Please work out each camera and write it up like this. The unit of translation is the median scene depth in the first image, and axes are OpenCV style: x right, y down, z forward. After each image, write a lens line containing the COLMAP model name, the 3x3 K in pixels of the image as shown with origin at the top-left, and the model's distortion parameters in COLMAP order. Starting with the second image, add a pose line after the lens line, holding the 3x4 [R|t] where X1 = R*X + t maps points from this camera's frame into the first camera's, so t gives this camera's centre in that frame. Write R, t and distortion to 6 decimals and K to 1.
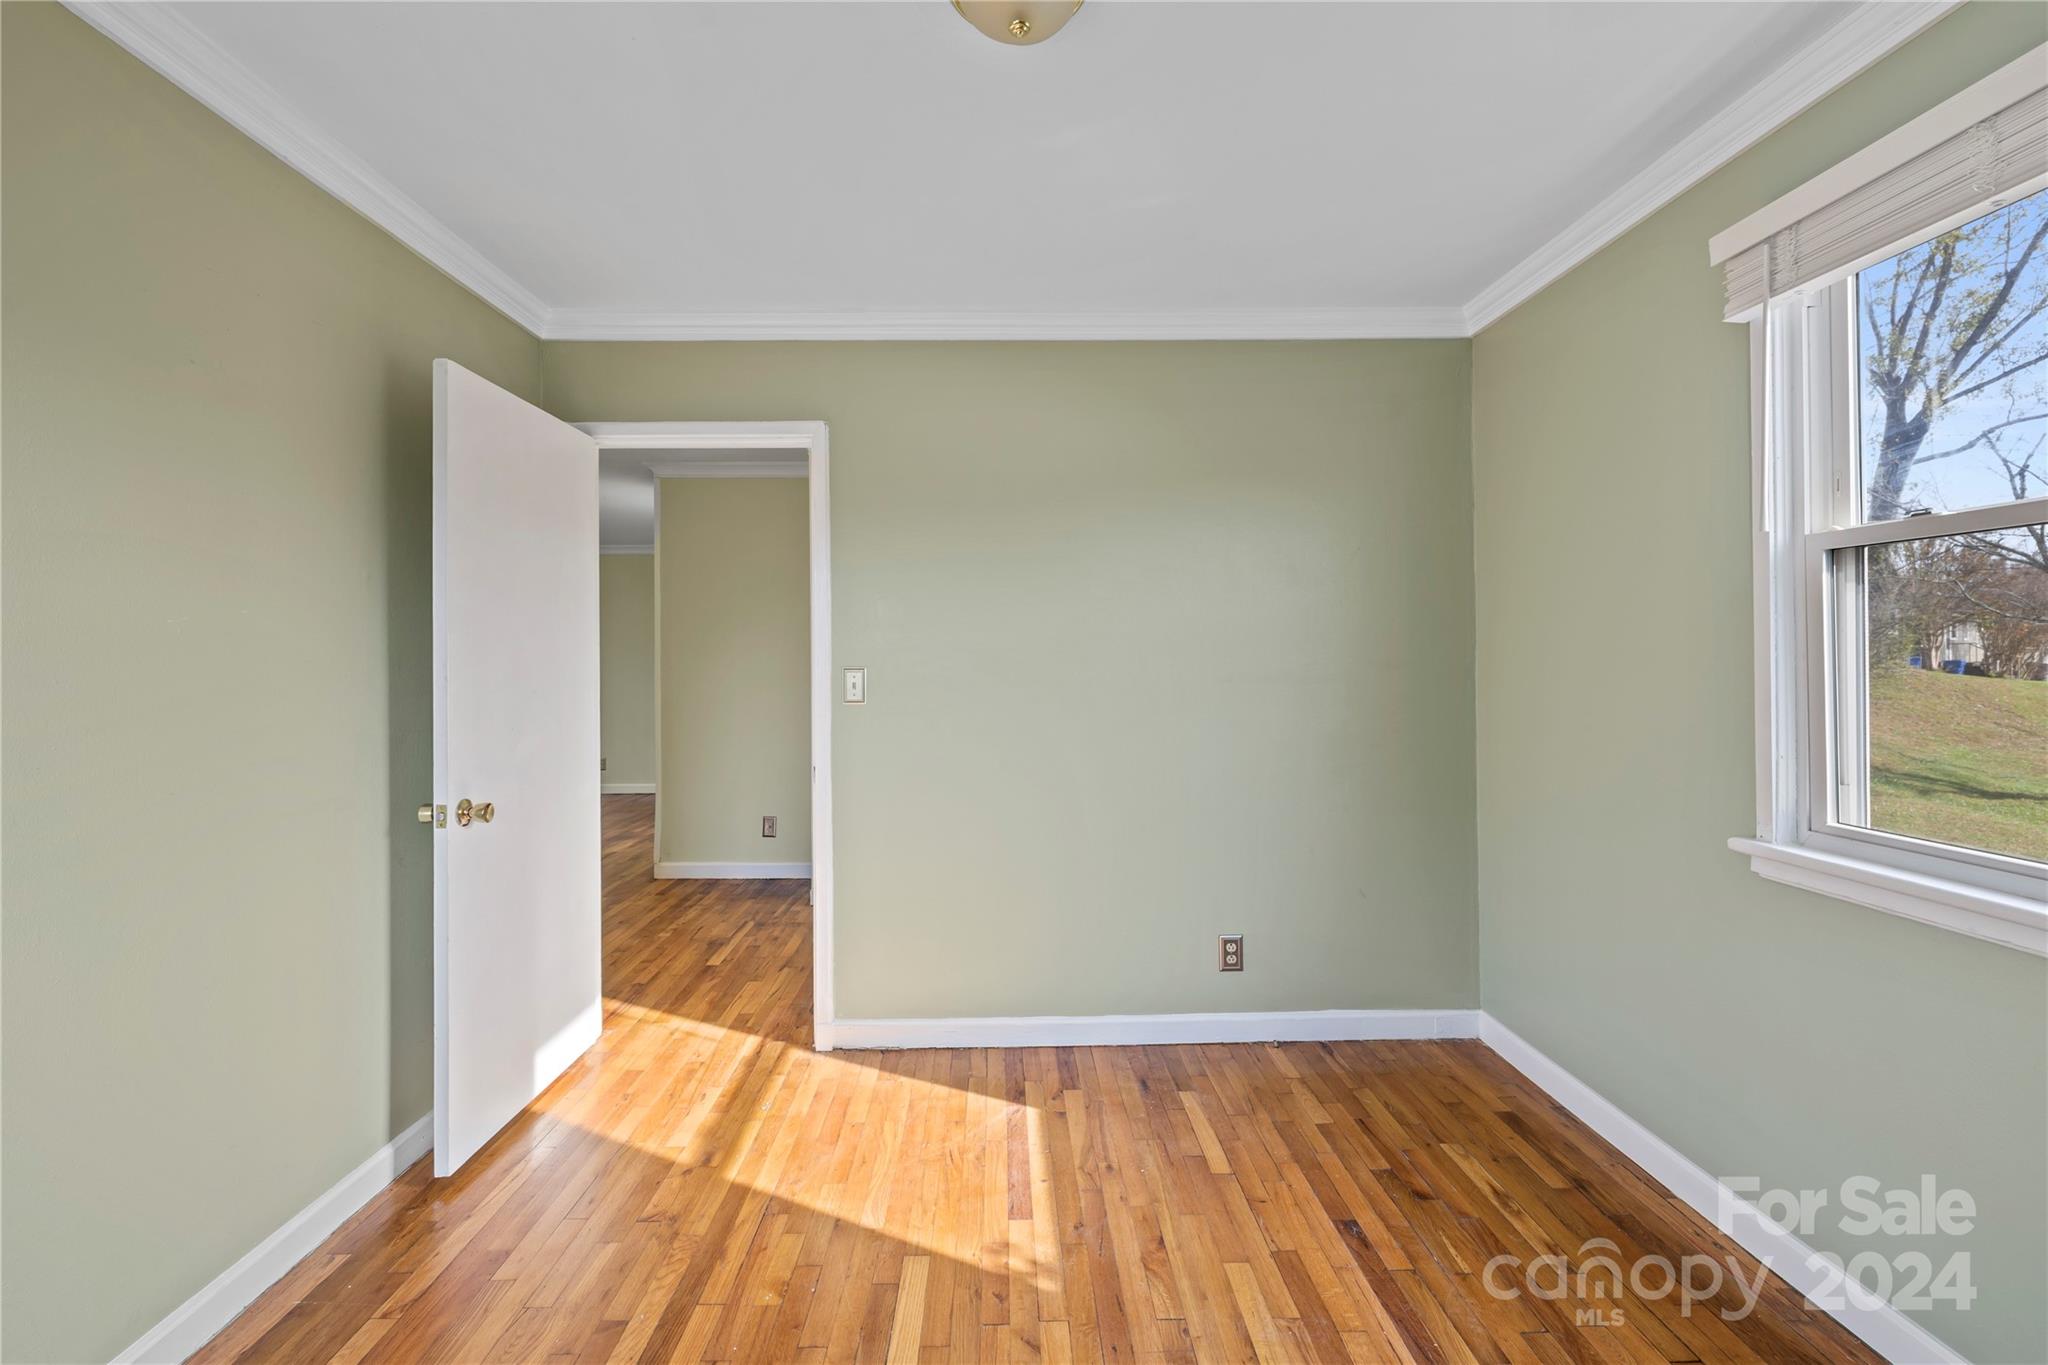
lens RADIAL K [[875.2, 0, 1034.0], [0, 875.2, 663.0], [0, 0, 1]] dist [-0.001509, 0.001001]
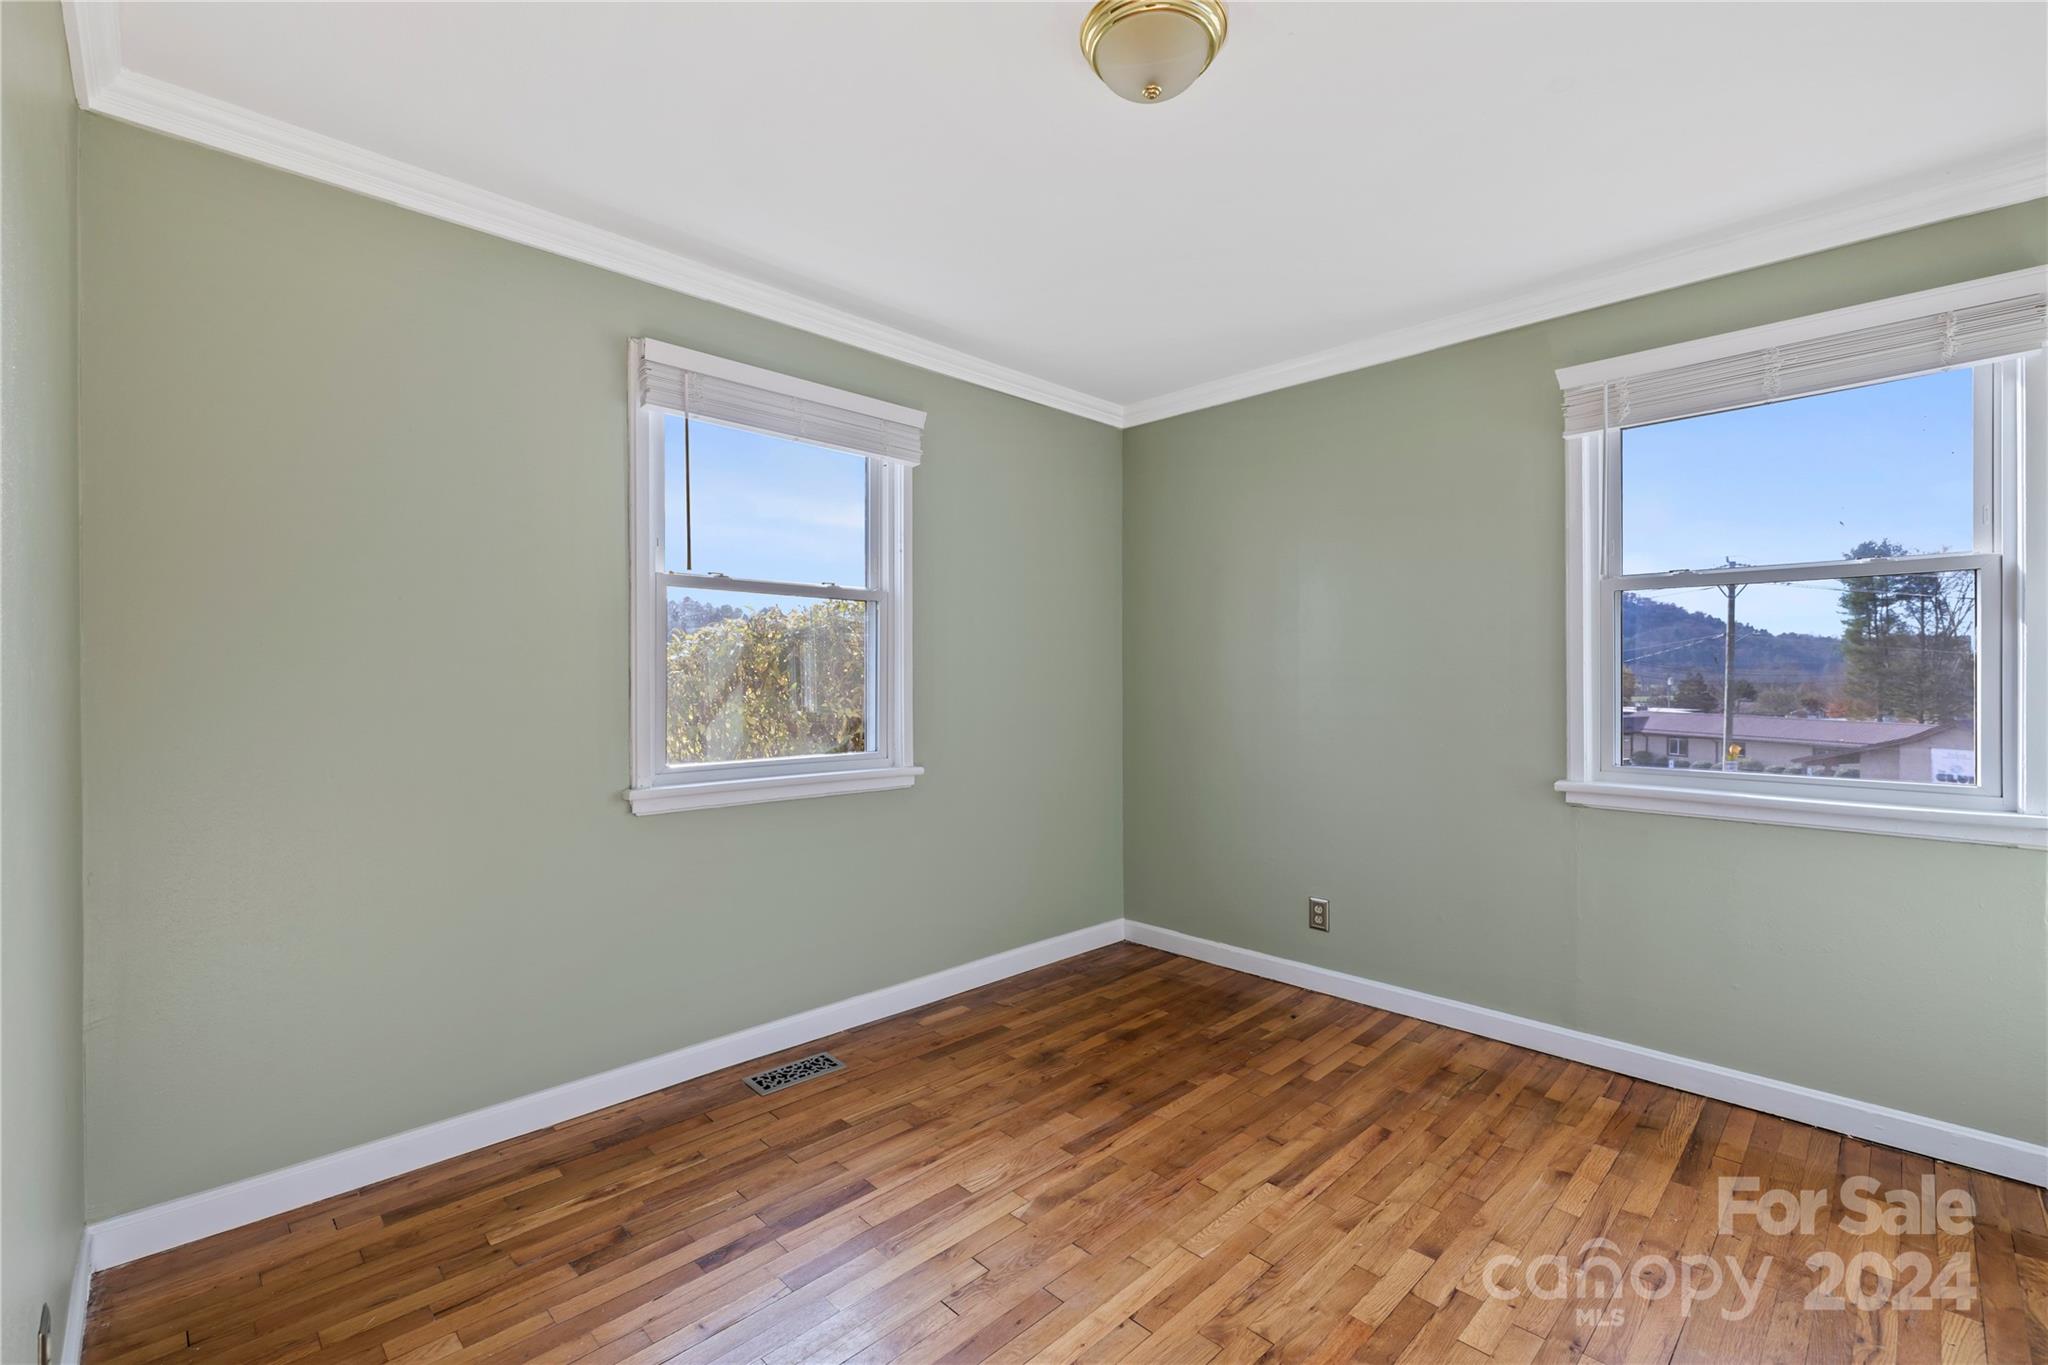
lens RADIAL K [[875.2, 0, 1038.9], [0, 875.2, 675.9], [0, 0, 1]] dist [-0.001509, 0.001001]
pose [[-0.671304, 0.000884, 0.741182, -0.493277], [0.008122, 0.999948, 0.006164, 0.029398], [-0.741138, 0.010158, -0.671276, 1.222496]]
